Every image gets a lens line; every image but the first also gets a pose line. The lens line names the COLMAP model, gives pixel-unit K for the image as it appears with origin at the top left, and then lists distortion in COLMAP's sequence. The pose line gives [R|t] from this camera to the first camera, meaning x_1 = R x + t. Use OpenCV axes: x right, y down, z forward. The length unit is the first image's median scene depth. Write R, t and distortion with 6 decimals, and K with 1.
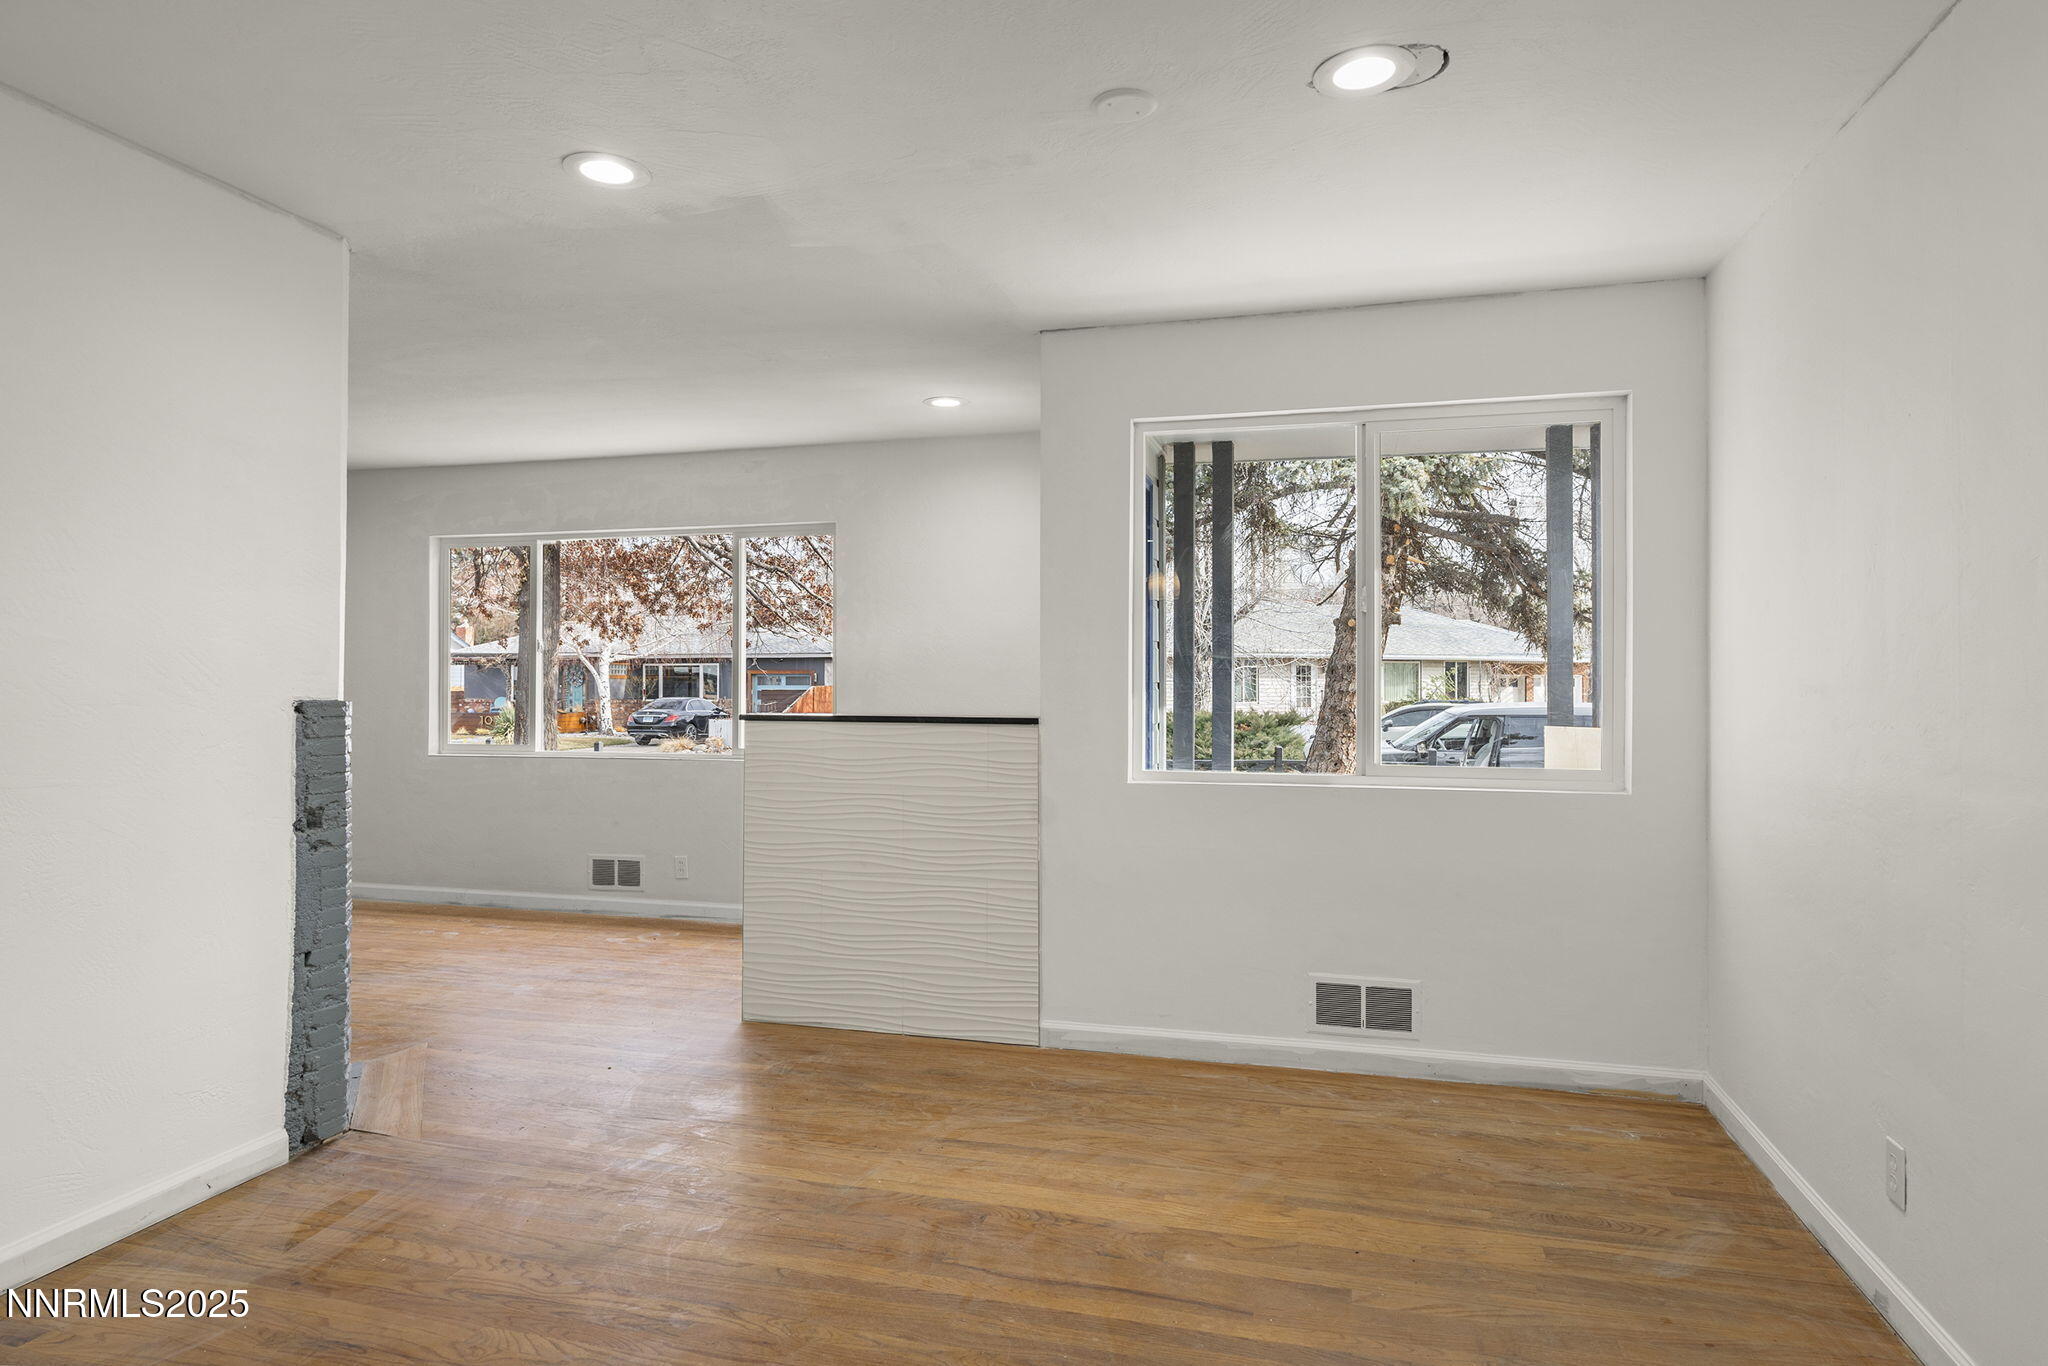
lens RADIAL K [[1177.8, 0, 1016.0], [0, 1177.8, 676.1], [0, 0, 1]] dist [-0.000540, 0.000819]
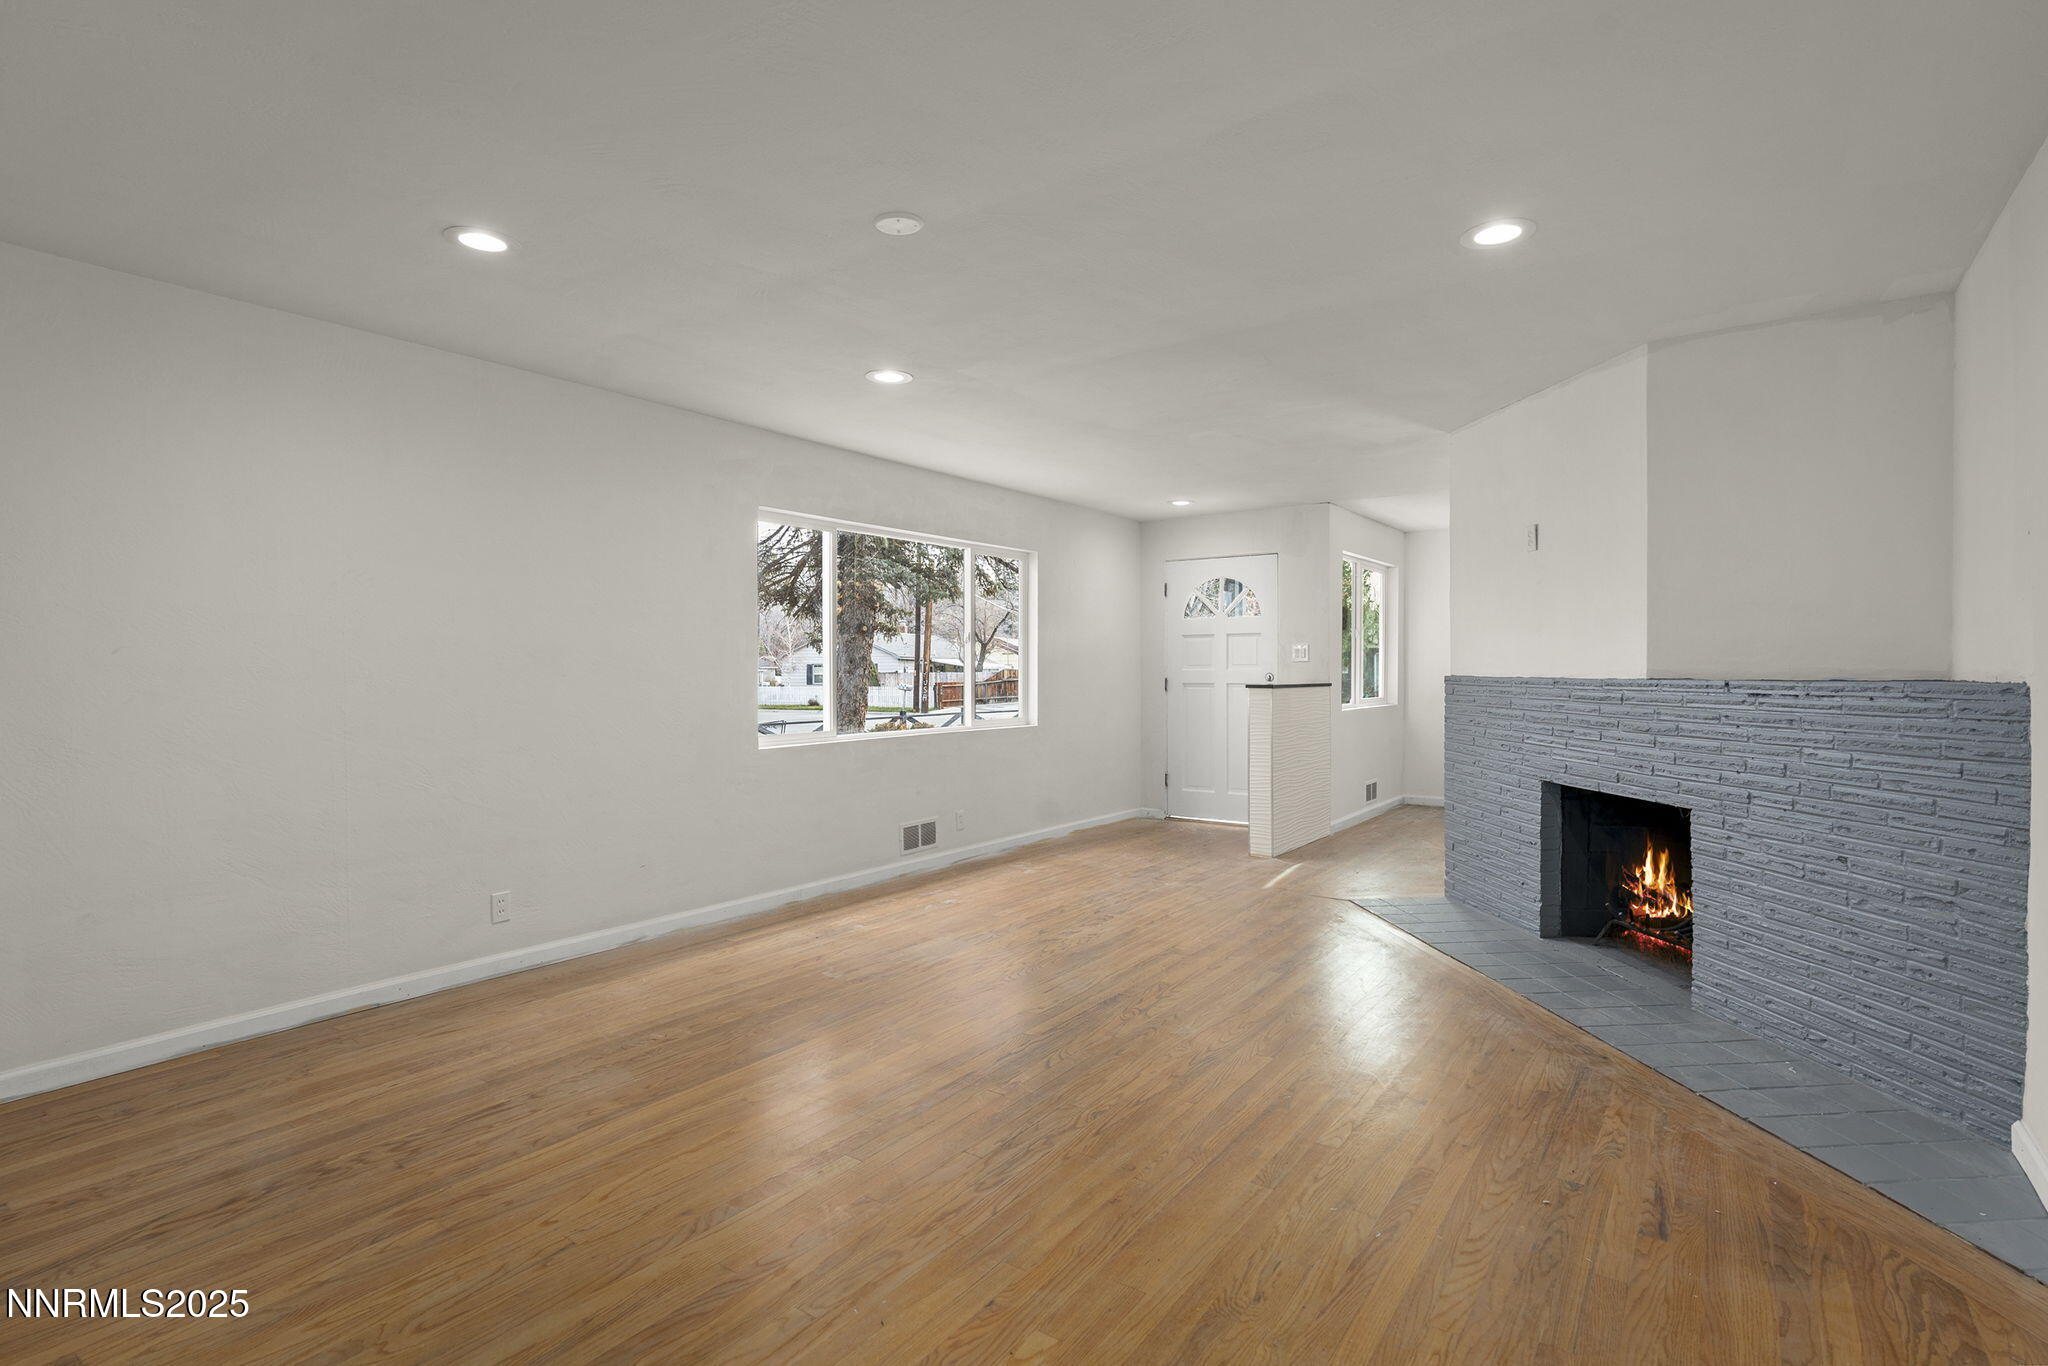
lens RADIAL K [[991.0, 0, 1028.1], [0, 991.0, 679.8], [0, 0, 1]] dist [-0.005108, 0.000963]
pose [[0.344927, -0.011110, 0.938564, -0.322758], [-0.001767, 0.999920, 0.012486, 0.001321], [-0.938628, -0.005965, 0.344880, 0.154849]]
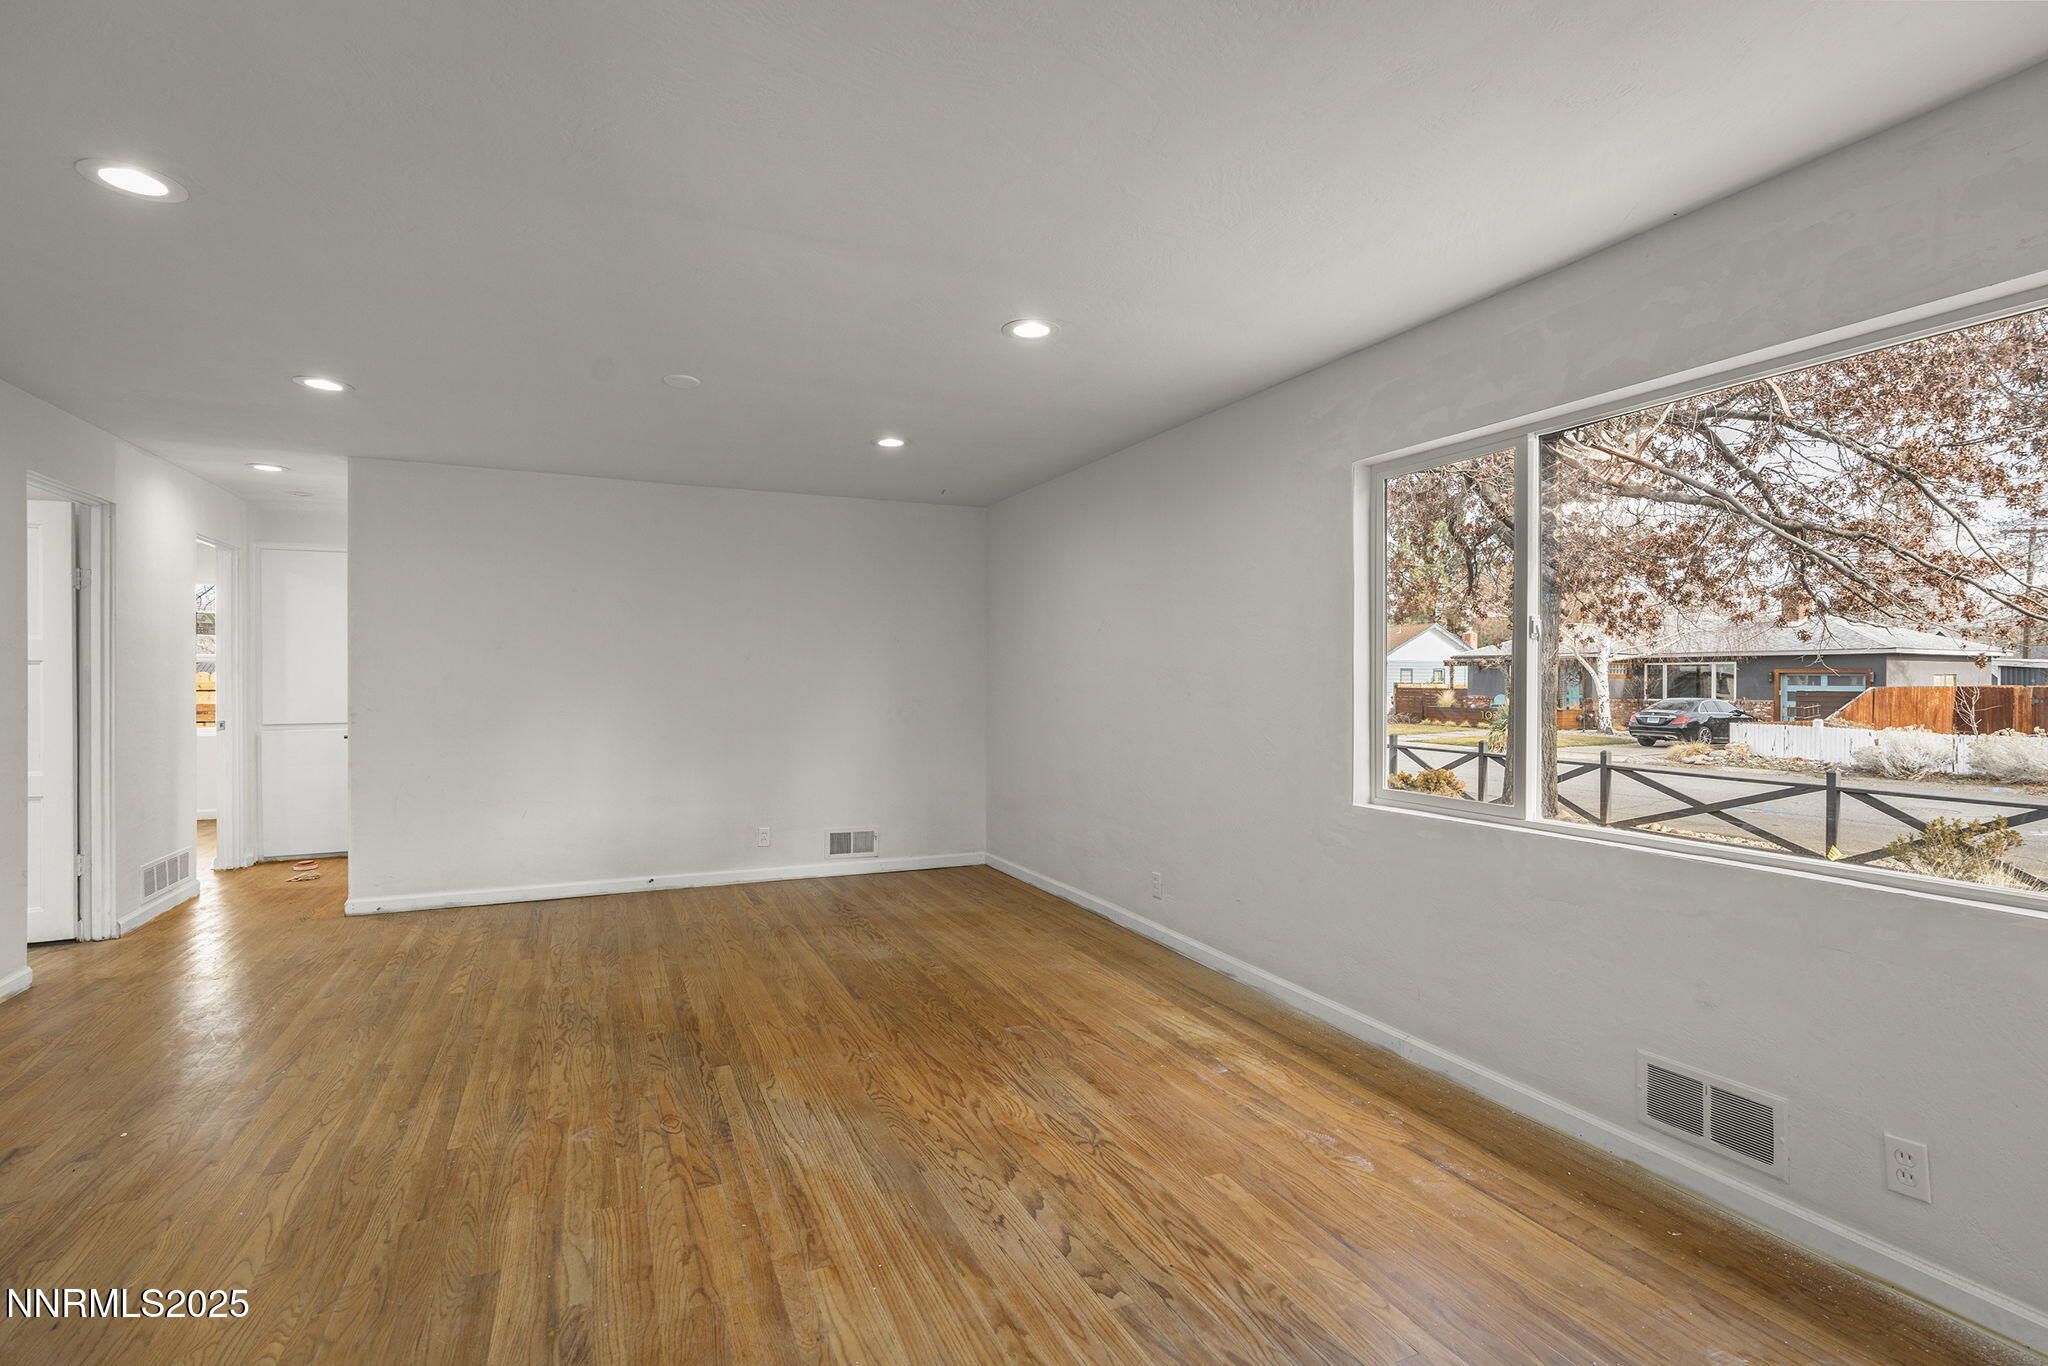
lens RADIAL K [[953.6, 0, 1030.6], [0, 953.6, 680.9], [0, 0, 1]] dist [-0.004465, 0.000066]
pose [[0.642460, 0.003420, -0.766312, -0.060761], [0.001255, 0.999984, 0.005515, -0.001031], [0.766318, -0.004505, 0.642445, 0.150779]]
